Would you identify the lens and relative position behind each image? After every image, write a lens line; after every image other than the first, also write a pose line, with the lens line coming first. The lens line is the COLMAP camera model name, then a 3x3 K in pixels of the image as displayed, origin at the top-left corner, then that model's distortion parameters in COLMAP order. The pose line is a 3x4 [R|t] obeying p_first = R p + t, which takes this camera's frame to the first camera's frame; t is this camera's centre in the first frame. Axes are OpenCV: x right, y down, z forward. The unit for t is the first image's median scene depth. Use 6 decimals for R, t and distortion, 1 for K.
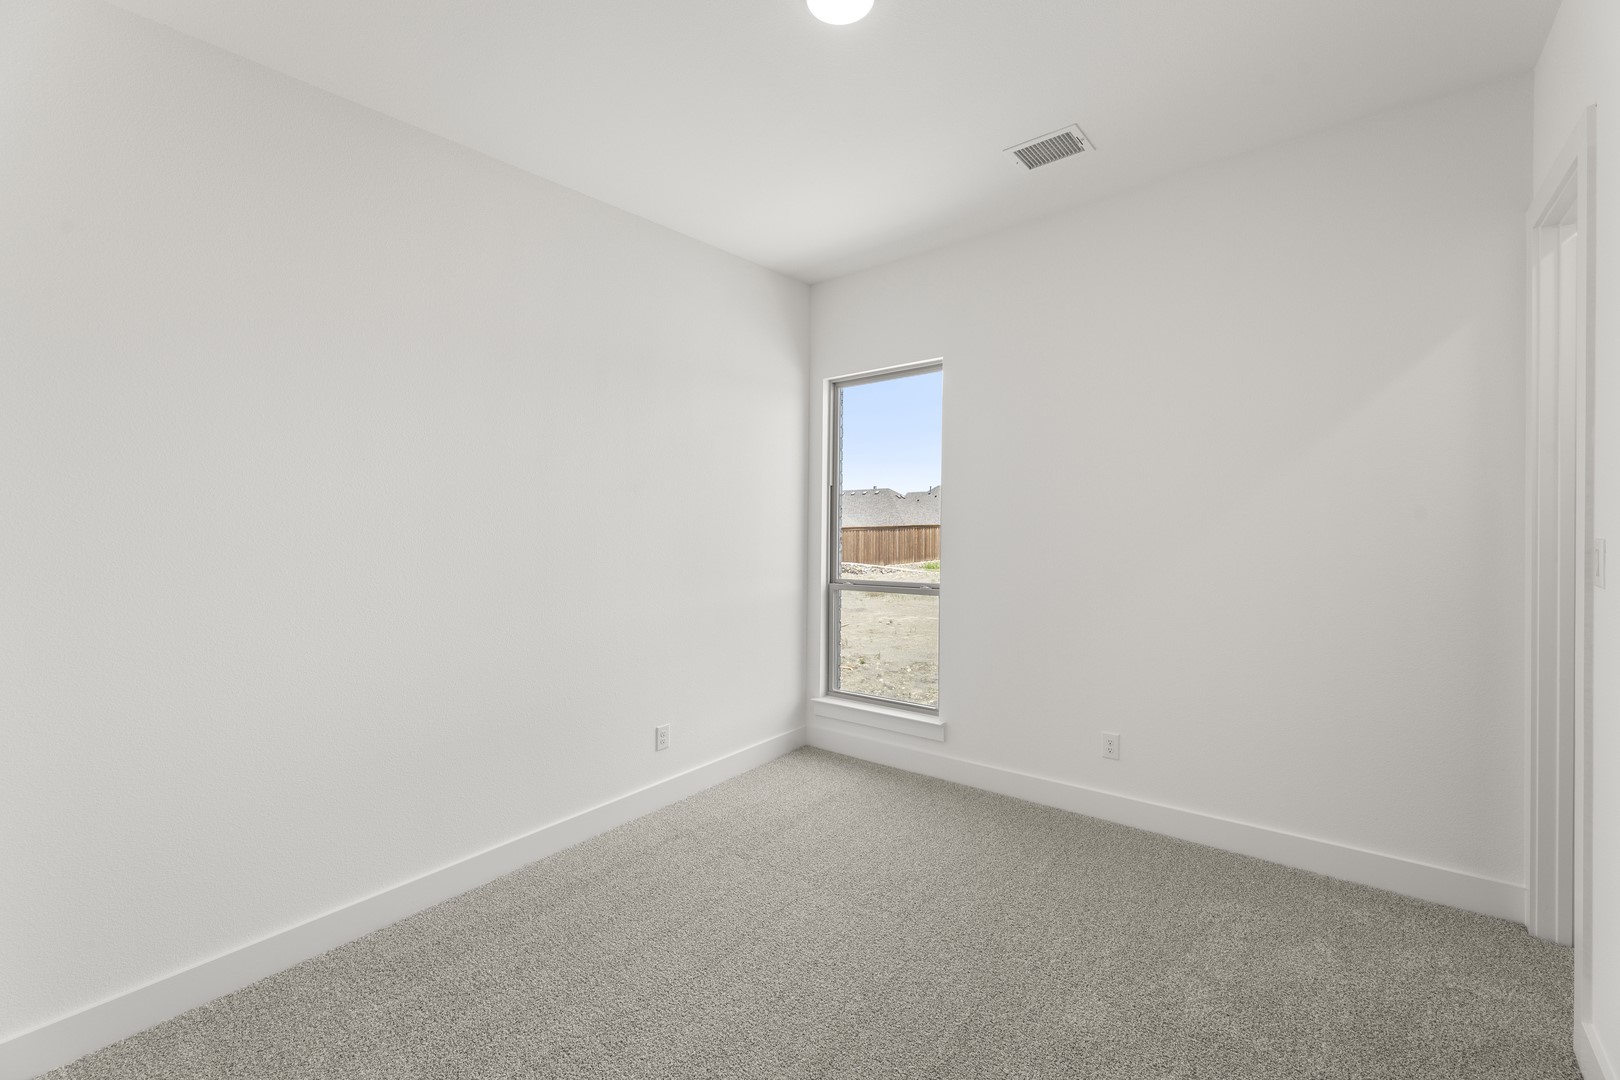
lens RADIAL K [[664.0, 0, 806.9], [0, 664.0, 530.7], [0, 0, 1]] dist [0.000511, 0.000075]
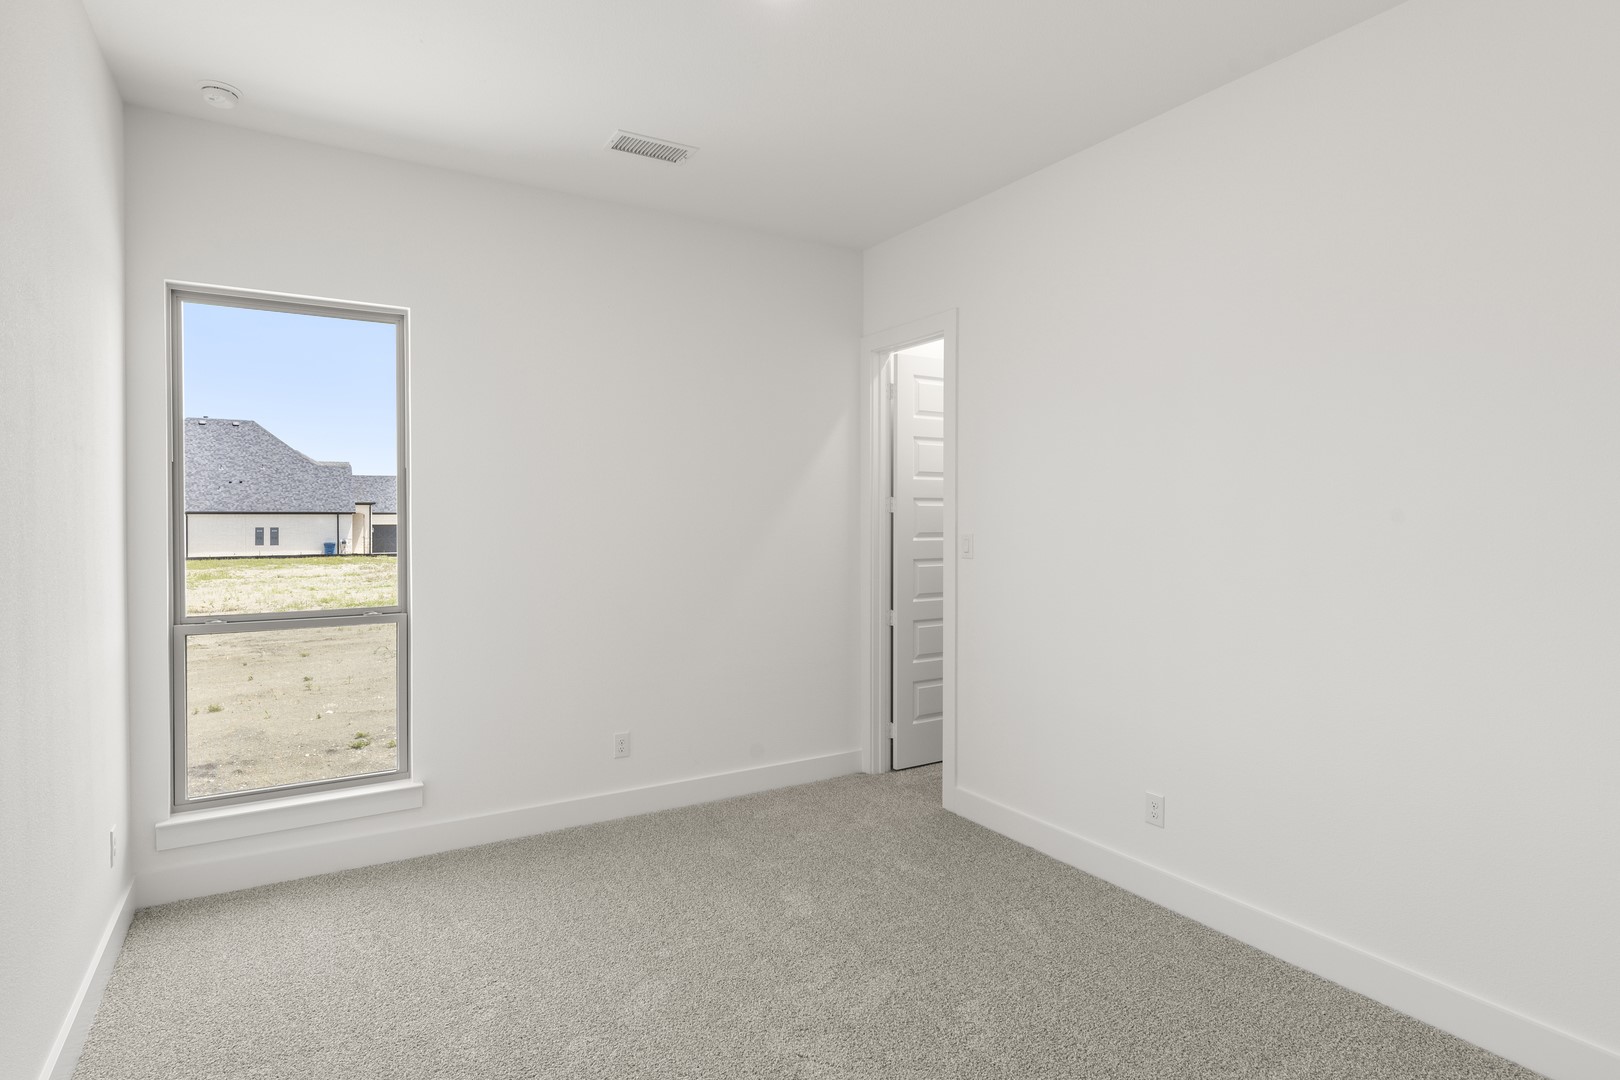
lens RADIAL K [[713.4, 0, 810.0], [0, 713.4, 540.0], [0, 0, 1]] dist [-0.000874, -0.000231]
pose [[0.407099, -0.013412, 0.913286, -0.341779], [0.001259, 0.999899, 0.014123, -0.005567], [-0.913383, -0.004599, 0.407075, 0.231675]]
